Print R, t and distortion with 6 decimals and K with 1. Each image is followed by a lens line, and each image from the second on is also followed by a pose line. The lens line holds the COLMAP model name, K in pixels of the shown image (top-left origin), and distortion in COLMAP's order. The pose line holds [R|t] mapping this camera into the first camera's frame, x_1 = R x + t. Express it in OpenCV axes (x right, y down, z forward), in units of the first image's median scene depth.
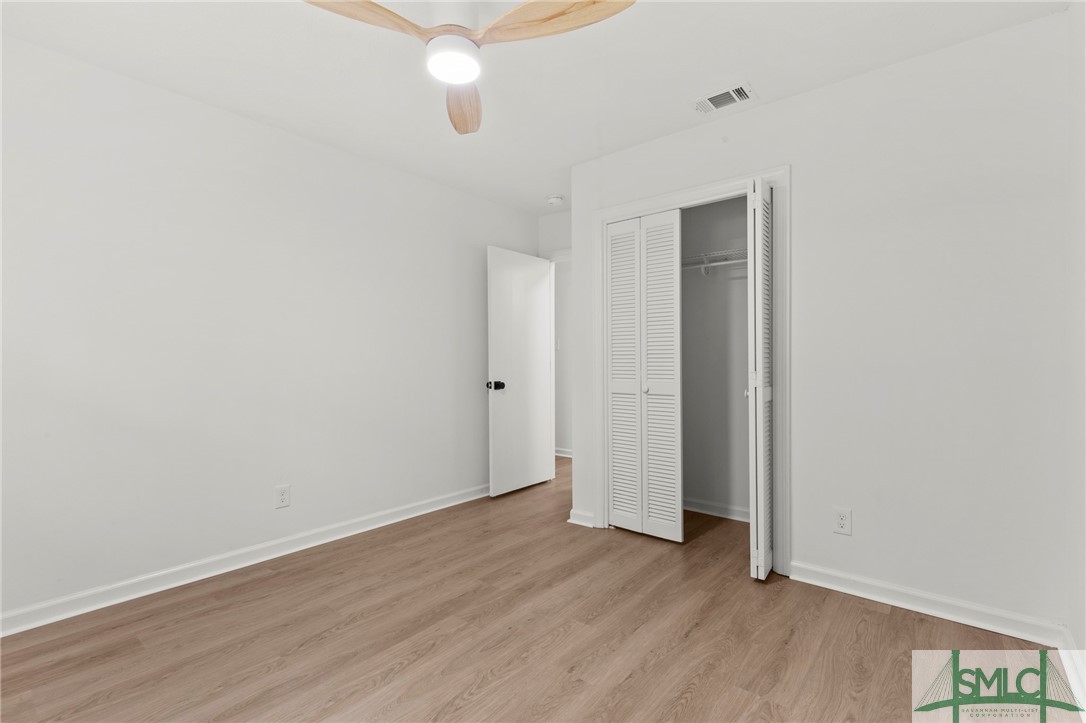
lens RADIAL K [[495.8, 0, 542.9], [0, 495.8, 360.4], [0, 0, 1]] dist [0.013861, -0.000175]
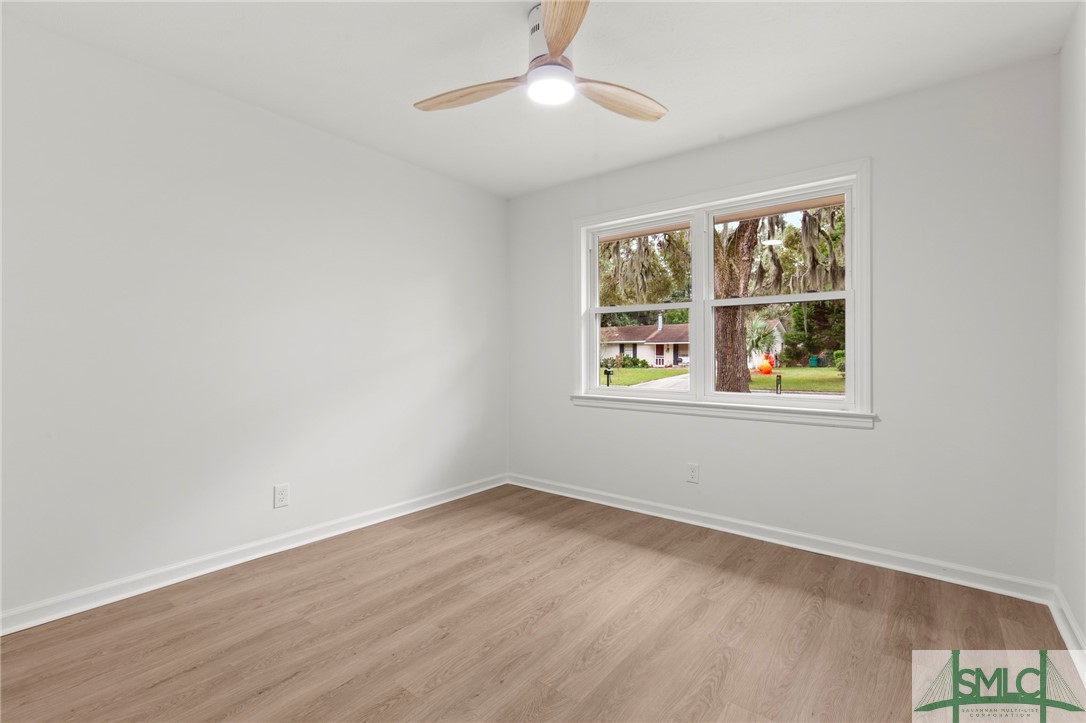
lens RADIAL K [[495.8, 0, 543.1], [0, 495.8, 357.2], [0, 0, 1]] dist [0.013861, -0.000175]
pose [[-0.999739, 0.002131, -0.022747, -0.127467], [0.001936, 0.999961, 0.008593, -0.000340], [0.022764, 0.008547, -0.999704, 1.985177]]
